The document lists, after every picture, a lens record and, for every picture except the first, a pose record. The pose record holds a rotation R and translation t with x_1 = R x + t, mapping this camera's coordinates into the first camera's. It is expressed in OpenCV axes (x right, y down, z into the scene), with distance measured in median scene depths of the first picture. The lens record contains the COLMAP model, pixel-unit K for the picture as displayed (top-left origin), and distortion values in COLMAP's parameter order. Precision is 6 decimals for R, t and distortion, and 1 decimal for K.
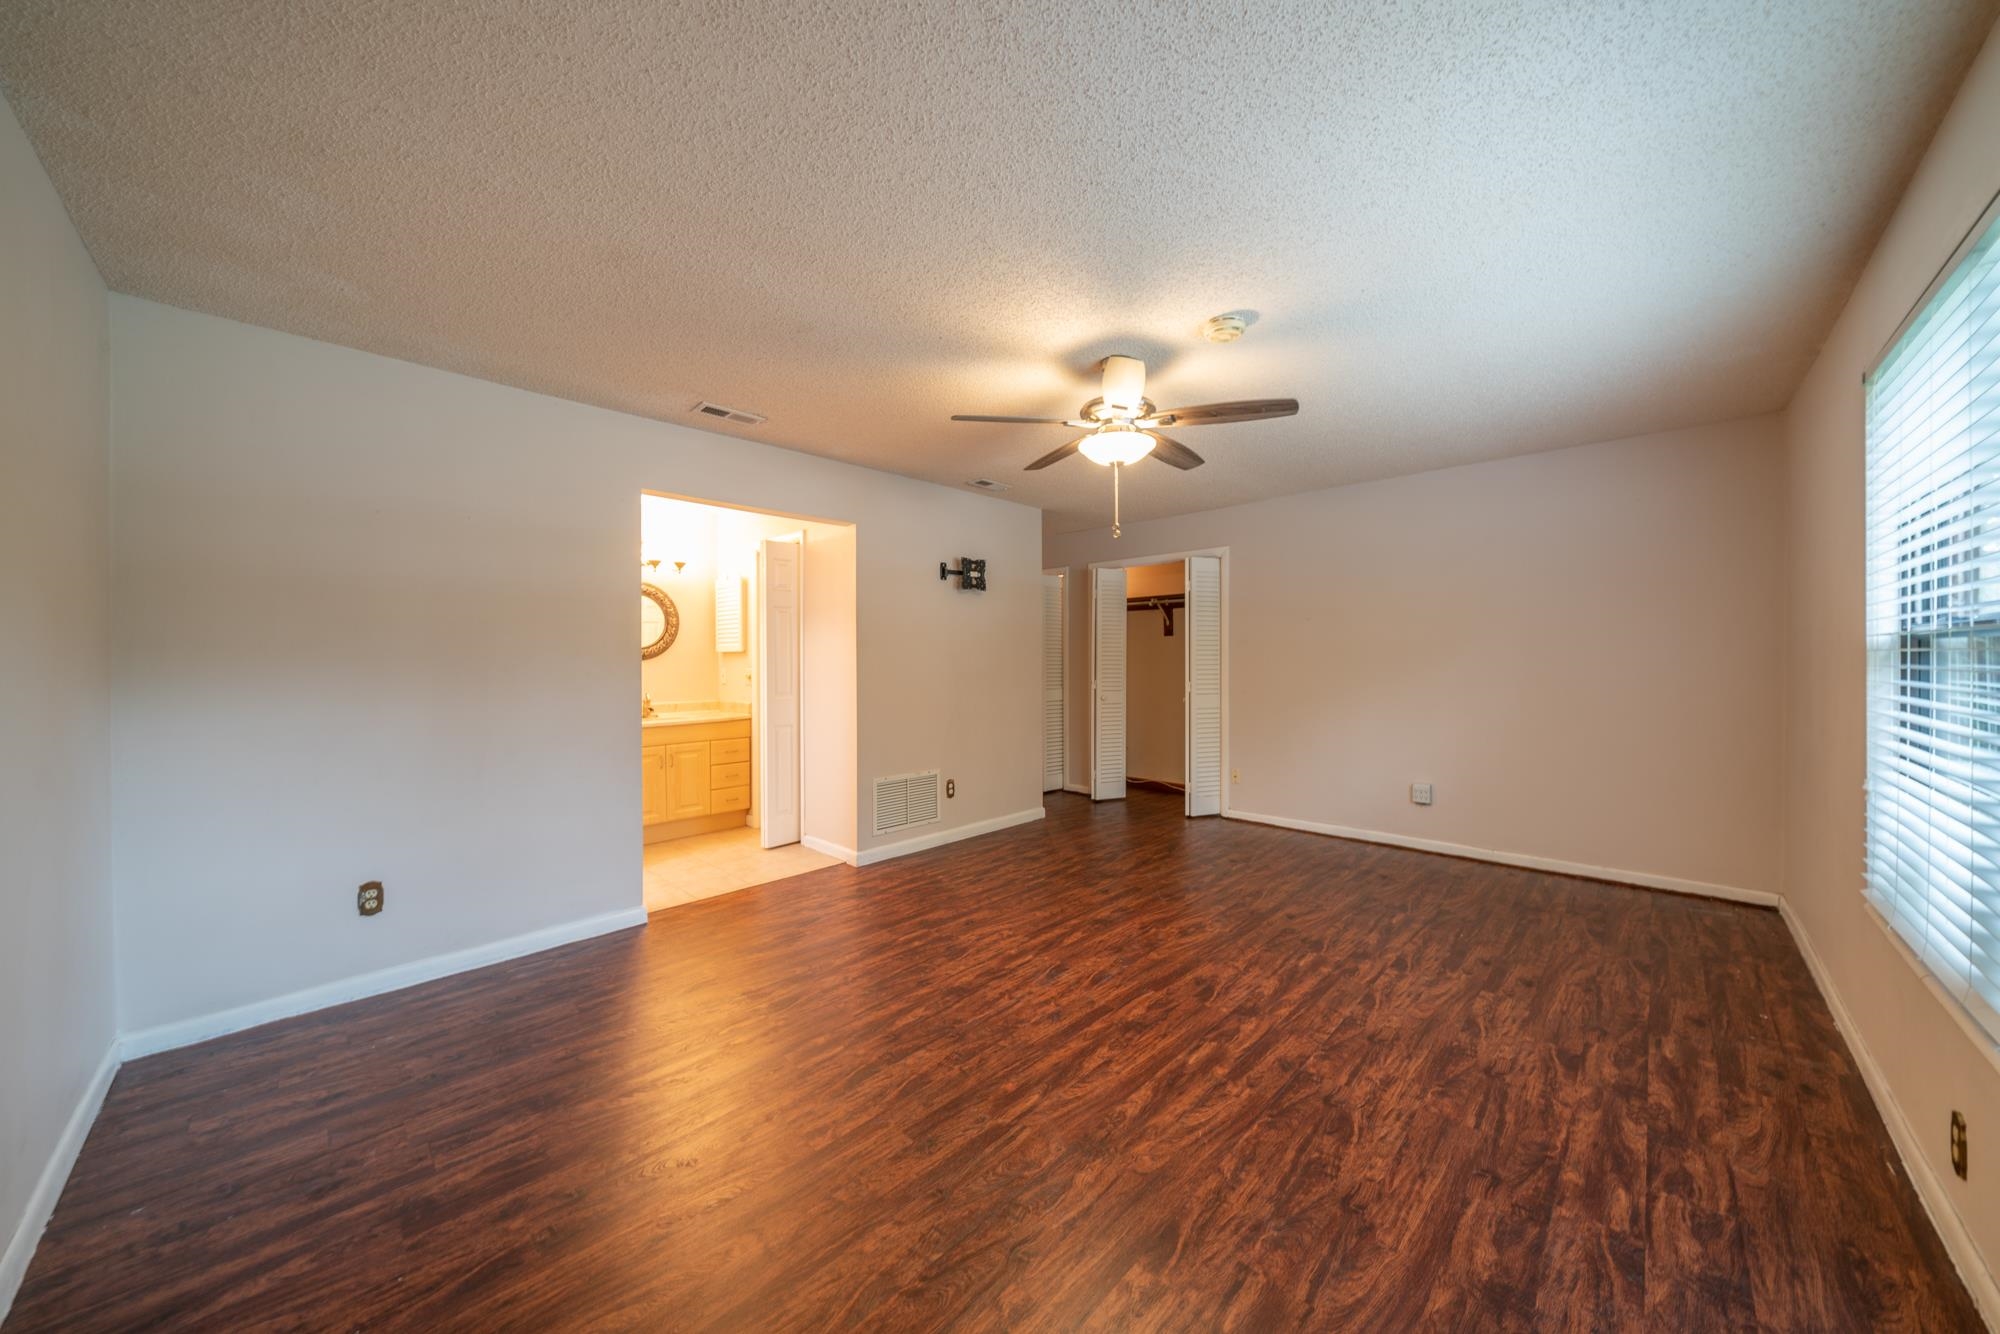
lens RADIAL K [[679.6, 0, 998.1], [0, 679.6, 653.5], [0, 0, 1]] dist [-0.008697, 0.000074]
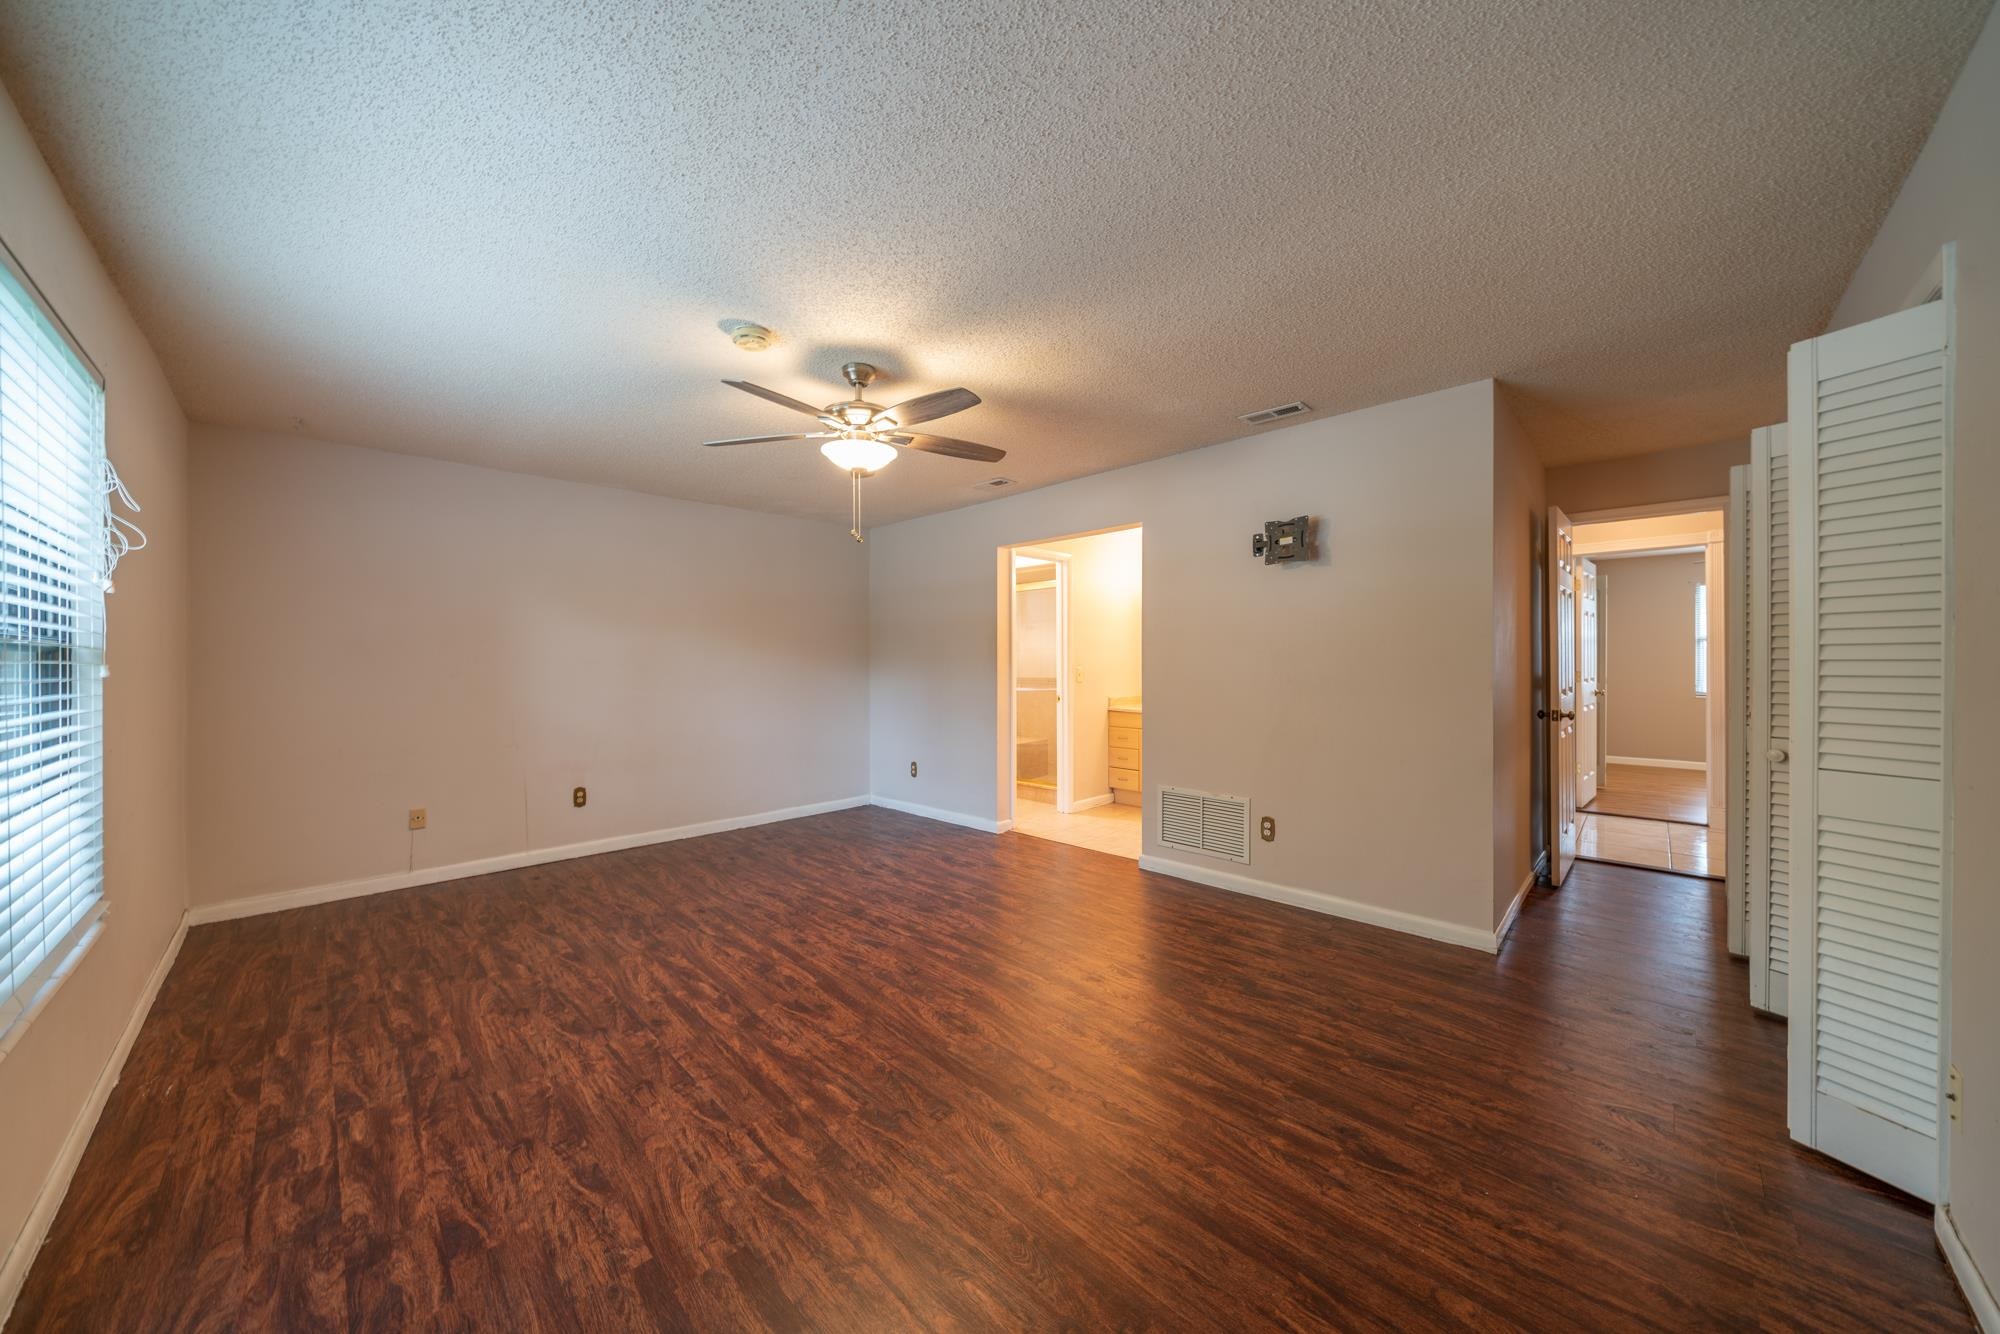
lens RADIAL K [[678.0, 0, 997.8], [0, 678.0, 664.3], [0, 0, 1]] dist [-0.007889, 0.000277]
pose [[-0.003442, 0.010718, -0.999937, 1.491055], [0.013958, 0.999846, 0.010669, 0.004162], [0.999897, -0.013921, -0.003591, 1.522882]]
